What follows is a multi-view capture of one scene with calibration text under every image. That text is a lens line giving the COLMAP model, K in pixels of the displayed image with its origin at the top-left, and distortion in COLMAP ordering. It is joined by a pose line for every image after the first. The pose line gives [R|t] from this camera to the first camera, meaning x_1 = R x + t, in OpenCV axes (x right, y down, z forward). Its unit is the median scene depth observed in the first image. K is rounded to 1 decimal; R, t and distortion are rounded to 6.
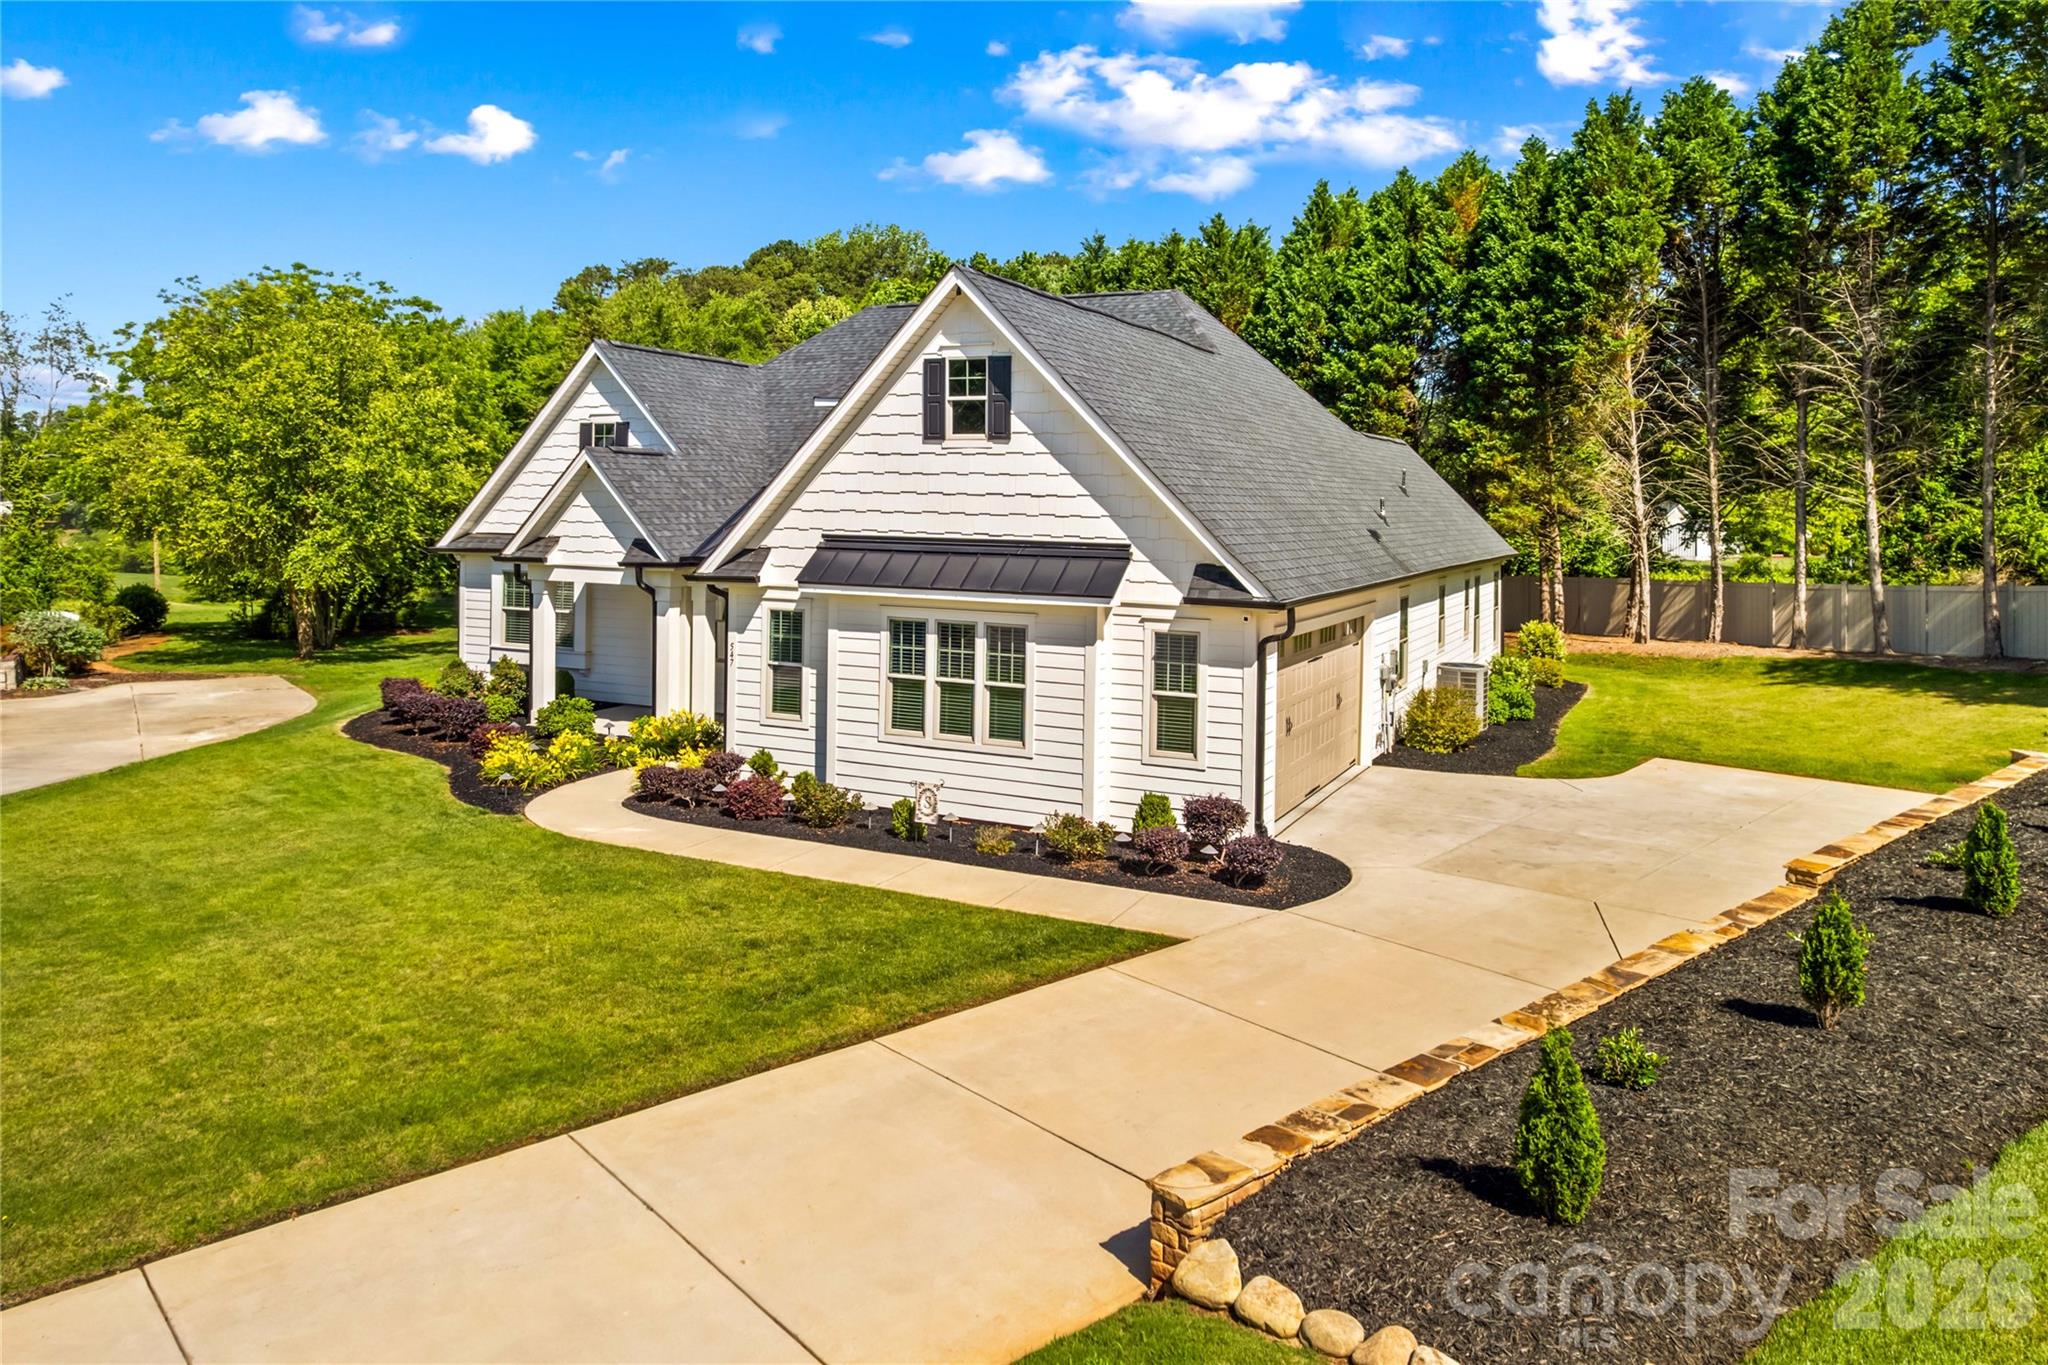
lens RADIAL K [[1371.6, 0, 1075.2], [0, 1371.6, 592.9], [0, 0, 1]] dist [-0.026084, 0.001995]
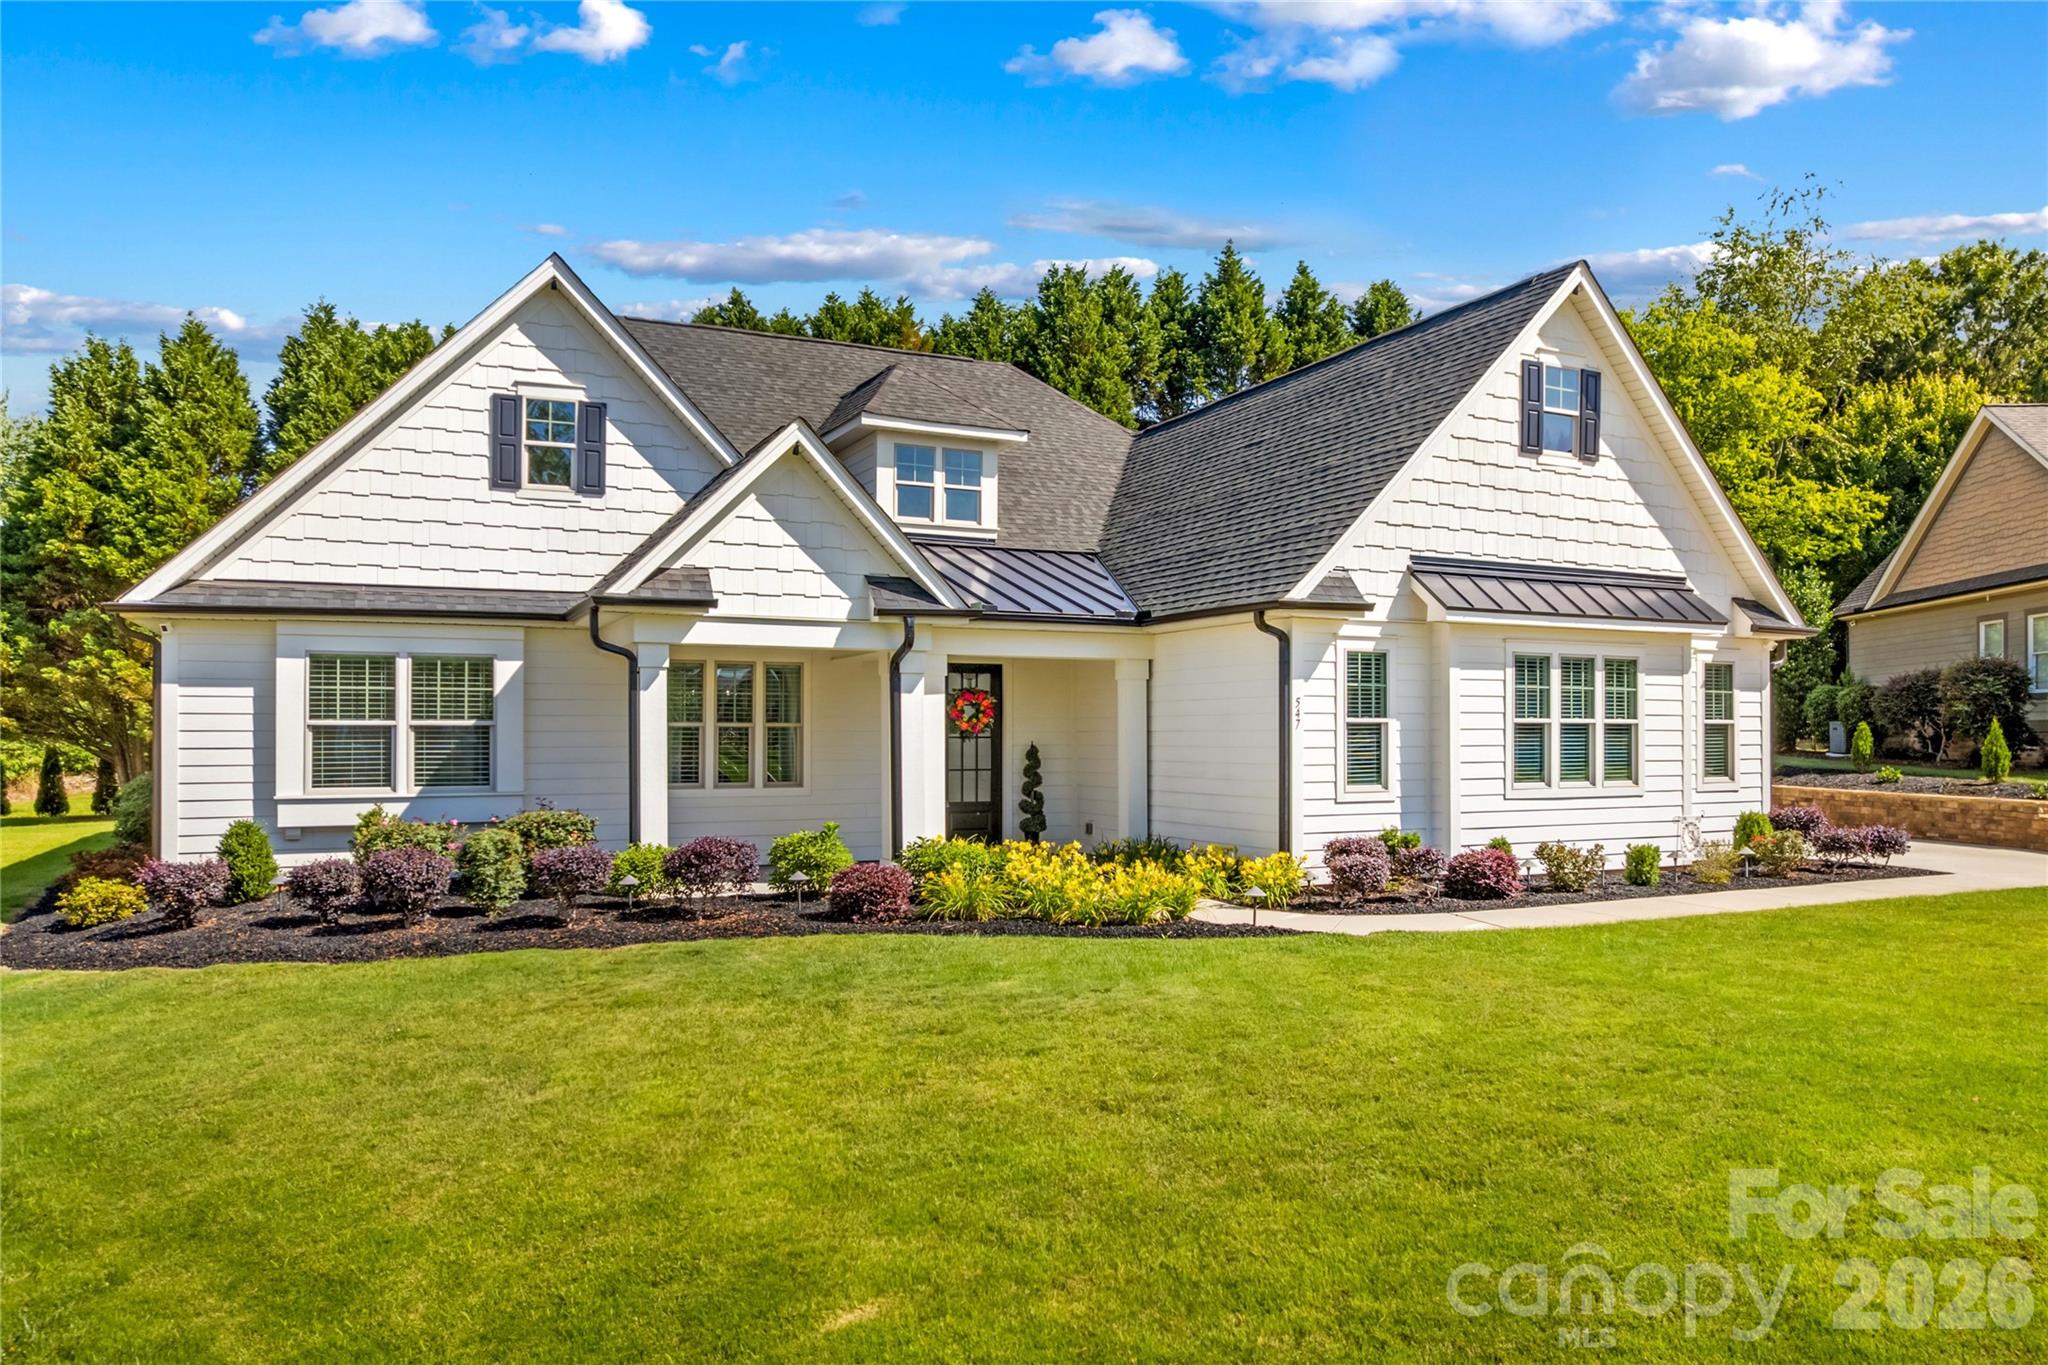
lens RADIAL K [[1352.9, 0, 1026.8], [0, 1352.9, 800.5], [0, 0, 1]] dist [-0.015986, 0.001733]
pose [[0.645936, -0.059729, 0.761051, -0.967973], [0.059384, 0.997845, 0.027911, 0.067546], [-0.761078, 0.027165, 0.648091, 0.667045]]
